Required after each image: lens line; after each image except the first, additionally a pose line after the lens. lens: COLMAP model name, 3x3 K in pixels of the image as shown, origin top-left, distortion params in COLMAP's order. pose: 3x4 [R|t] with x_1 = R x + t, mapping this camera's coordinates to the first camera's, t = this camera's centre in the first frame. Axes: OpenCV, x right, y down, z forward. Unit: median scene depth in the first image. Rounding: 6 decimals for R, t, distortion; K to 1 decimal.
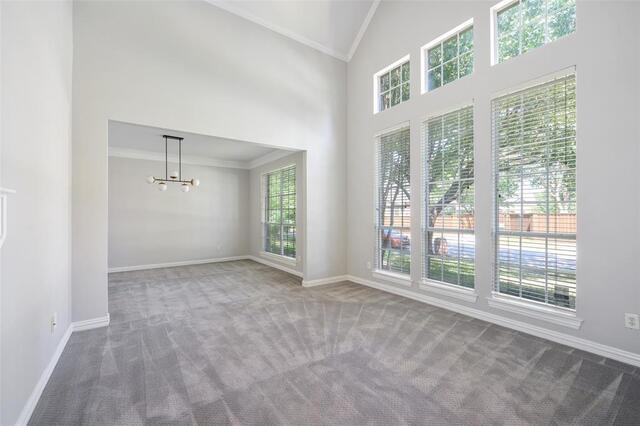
lens RADIAL K [[272.7, 0, 321.0], [0, 272.7, 212.9], [0, 0, 1]] dist [-0.000709, 0.000081]
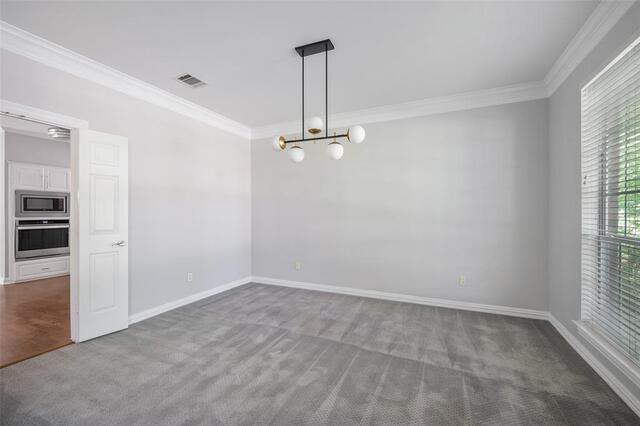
lens RADIAL K [[272.7, 0, 320.6], [0, 272.7, 211.9], [0, 0, 1]] dist [-0.000709, 0.000081]
pose [[0.498811, 0.013324, -0.866609, -0.116766], [-0.006126, 0.999911, 0.011847, 0.006173], [0.866689, -0.000601, 0.498848, 0.765937]]
